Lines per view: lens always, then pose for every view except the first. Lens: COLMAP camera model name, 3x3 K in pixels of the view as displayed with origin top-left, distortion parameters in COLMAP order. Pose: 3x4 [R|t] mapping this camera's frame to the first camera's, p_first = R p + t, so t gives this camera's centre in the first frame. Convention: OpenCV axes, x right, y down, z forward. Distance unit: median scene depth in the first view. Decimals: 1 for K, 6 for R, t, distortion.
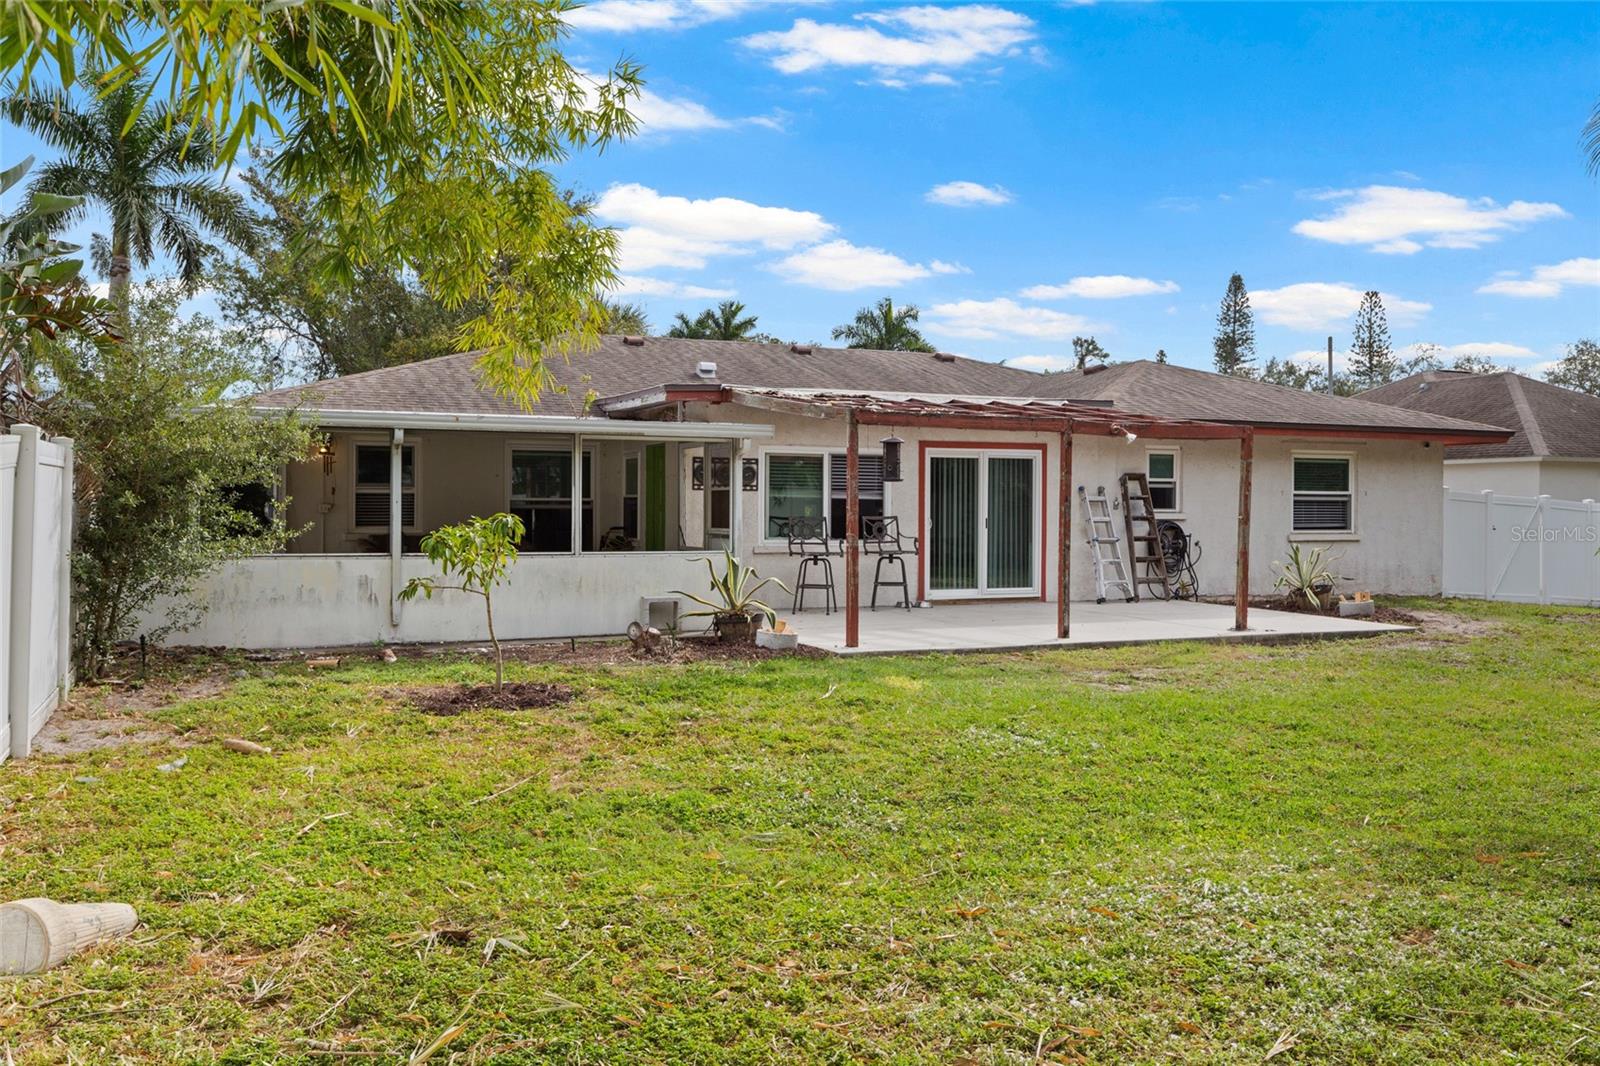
lens RADIAL K [[1353.0, 0, 803.1], [0, 1353.0, 530.6], [0, 0, 1]] dist [-0.014979, -0.003782]
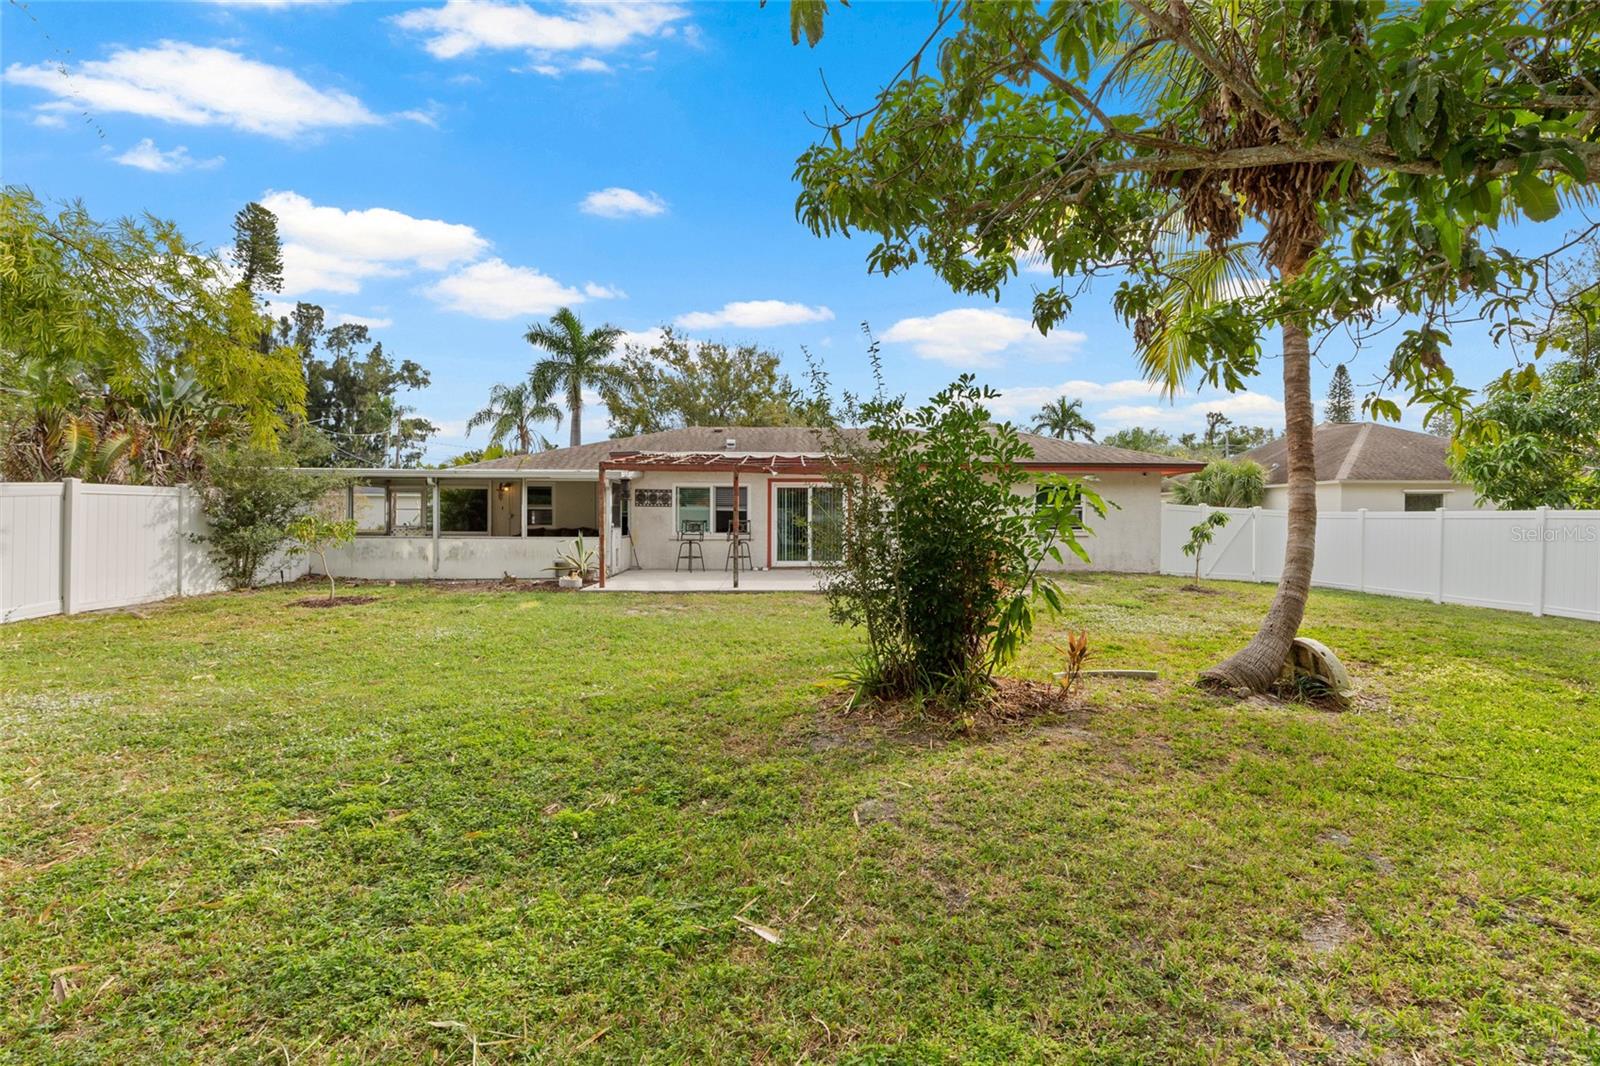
lens RADIAL K [[715.4, 0, 802.5], [0, 715.4, 532.9], [0, 0, 1]] dist [0.005868, 0.000989]
pose [[0.930379, 0.007819, -0.366515, 0.462324], [-0.005980, 0.999963, 0.006152, 0.000373], [0.366550, -0.003532, 0.930392, 0.114659]]
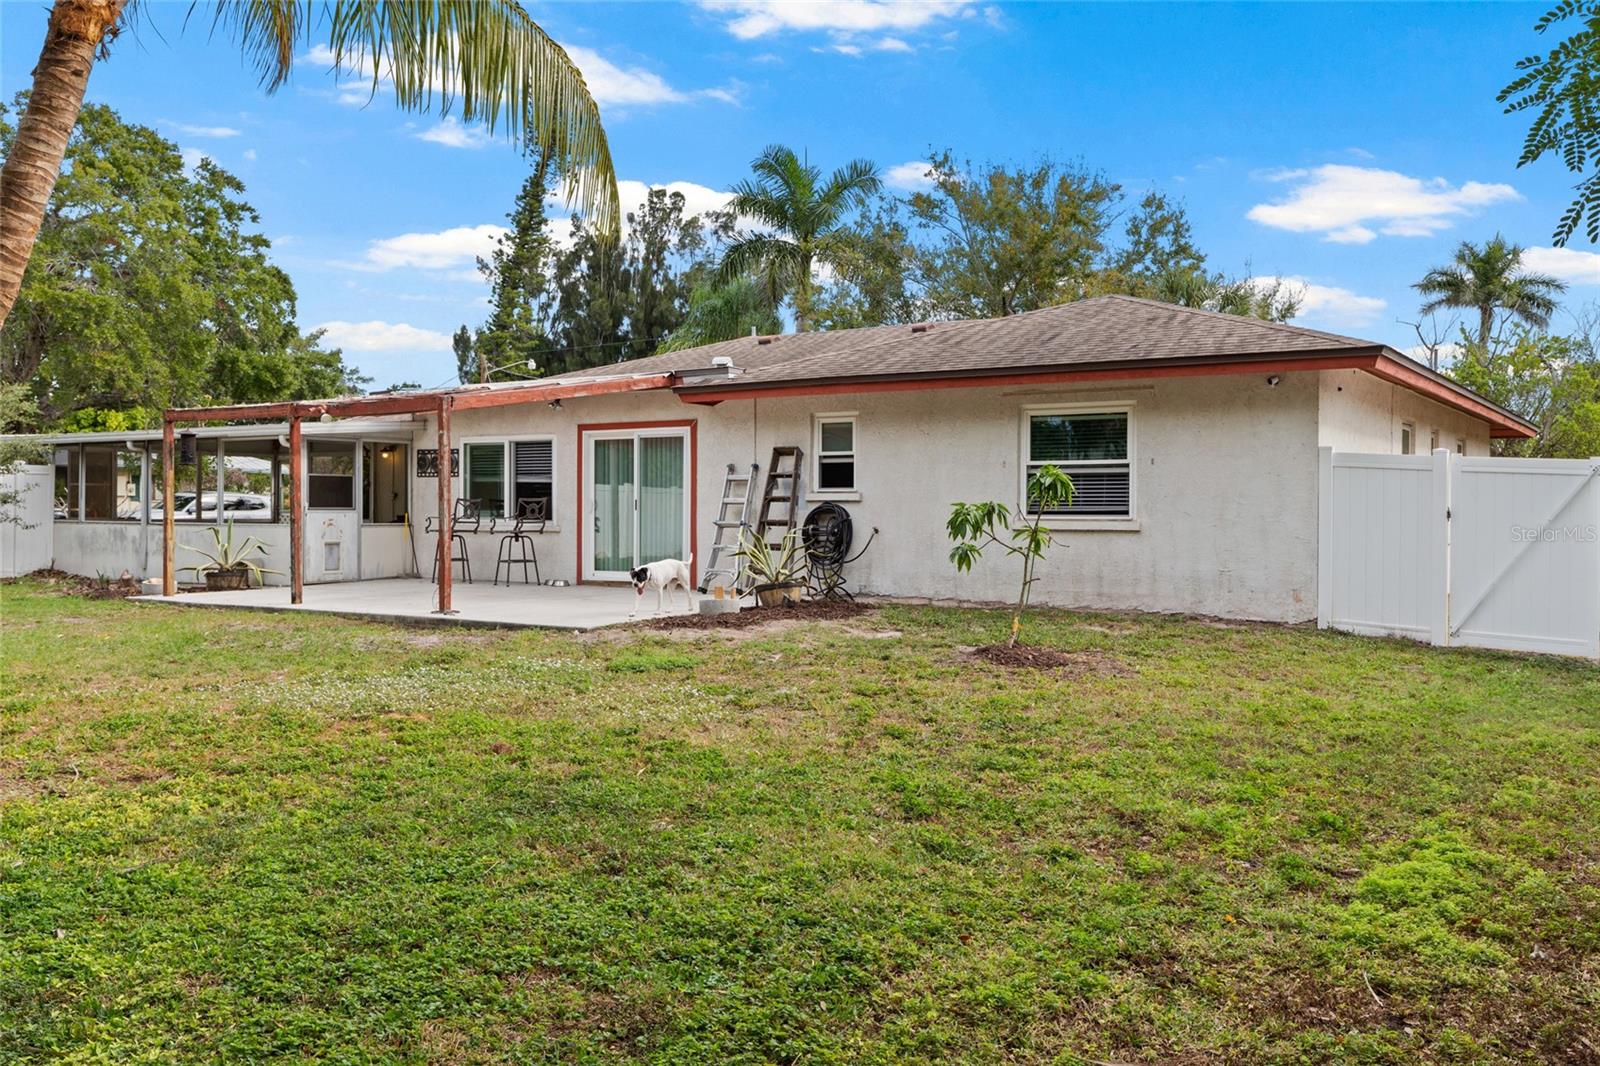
lens RADIAL K [[1353.0, 0, 799.5], [0, 1353.0, 529.0], [0, 0, 1]] dist [-0.014979, -0.003782]
pose [[0.553204, 0.010398, -0.832981, 0.995223], [-0.012856, 0.999910, 0.003944, 0.006649], [0.832947, 0.008527, 0.553287, 0.545892]]
